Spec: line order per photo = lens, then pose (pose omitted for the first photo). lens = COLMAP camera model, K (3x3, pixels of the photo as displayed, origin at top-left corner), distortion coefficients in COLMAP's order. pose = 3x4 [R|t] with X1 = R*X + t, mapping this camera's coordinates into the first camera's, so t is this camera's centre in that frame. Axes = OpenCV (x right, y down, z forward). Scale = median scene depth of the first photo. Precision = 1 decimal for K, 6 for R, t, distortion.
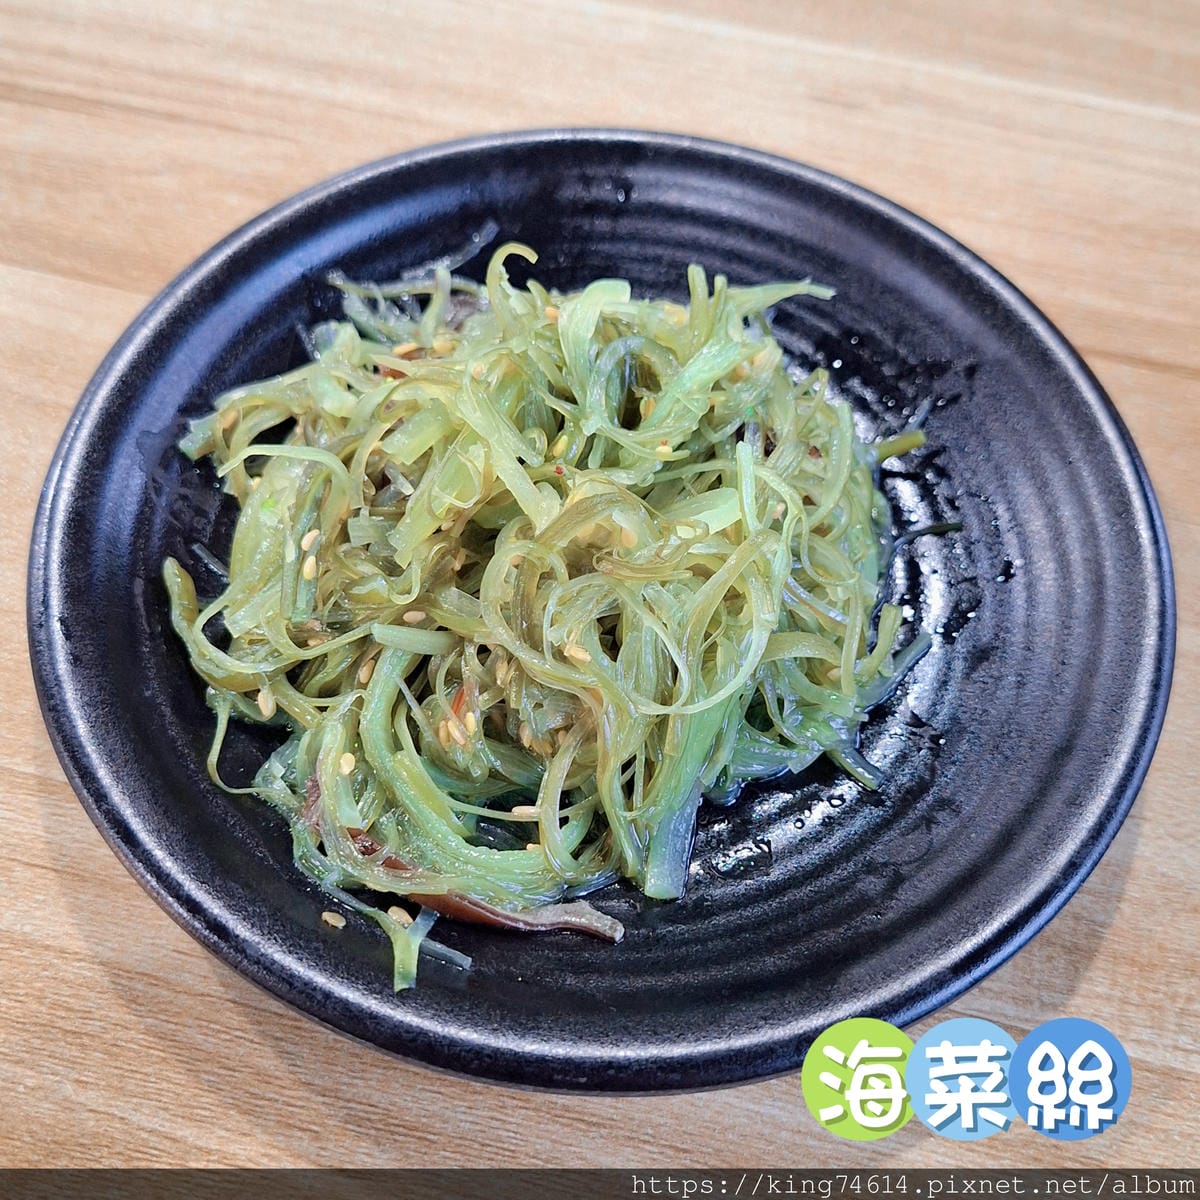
lens RADIAL K [[1511.1, 0, 599.3], [0, 1511.1, 599.1], [0, 0, 1]] dist [0.182212, 0.000000]
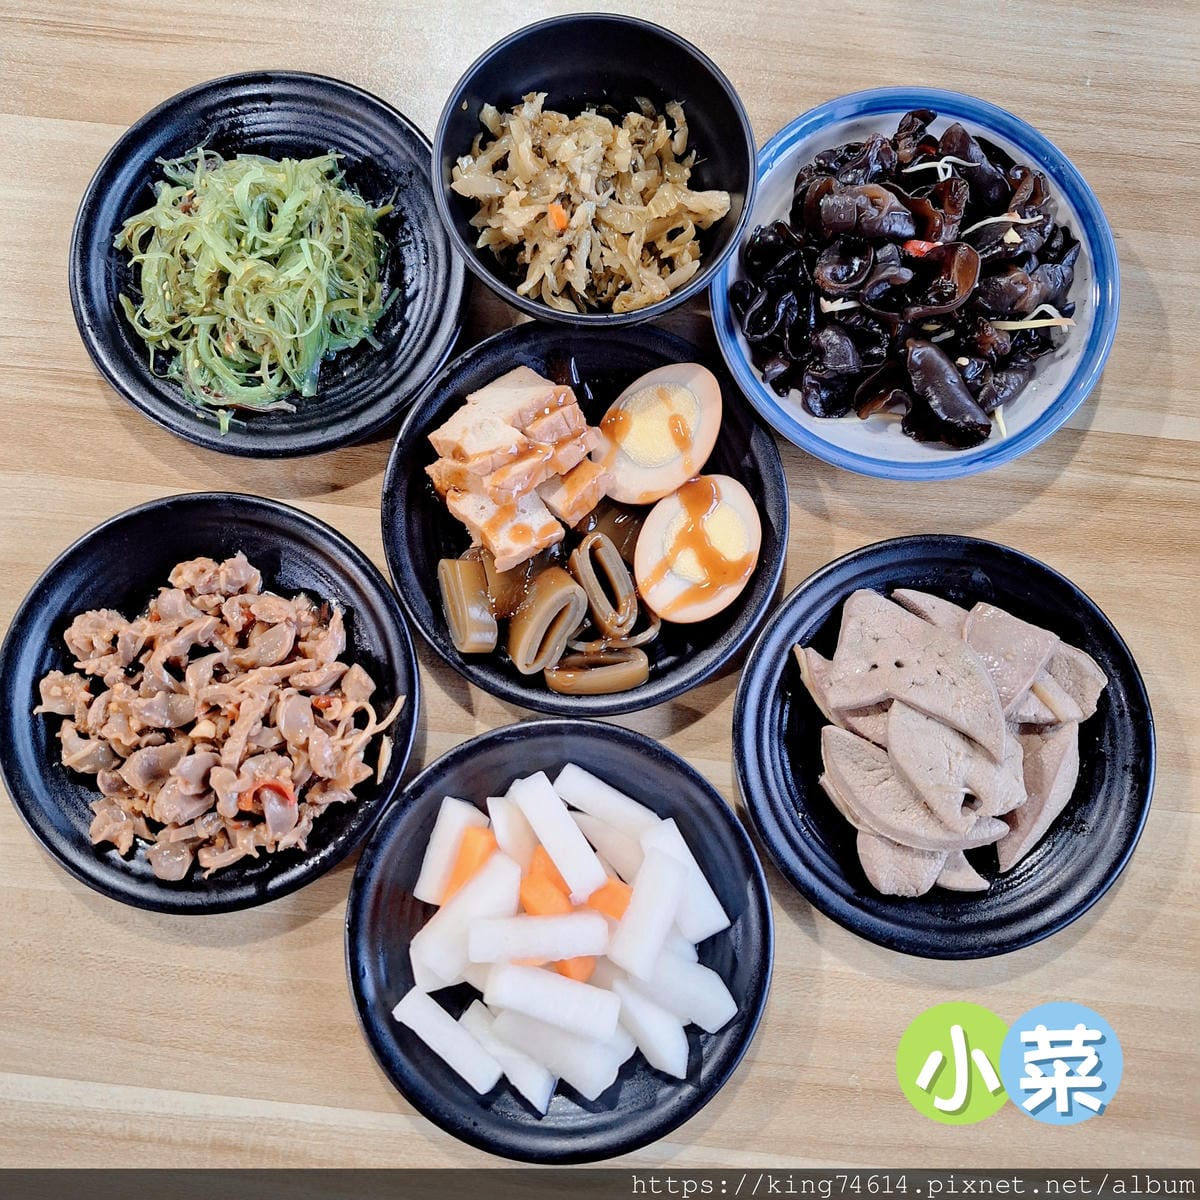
lens RADIAL K [[1511.1, 0, 600.5], [0, 1511.1, 599.9], [0, 0, 1]] dist [0.182212, 0.000000]
pose [[0.990490, -0.108769, -0.084258, 0.808419], [0.132318, 0.920891, 0.366676, -0.456289], [0.037709, -0.374337, 0.926526, -1.897115]]
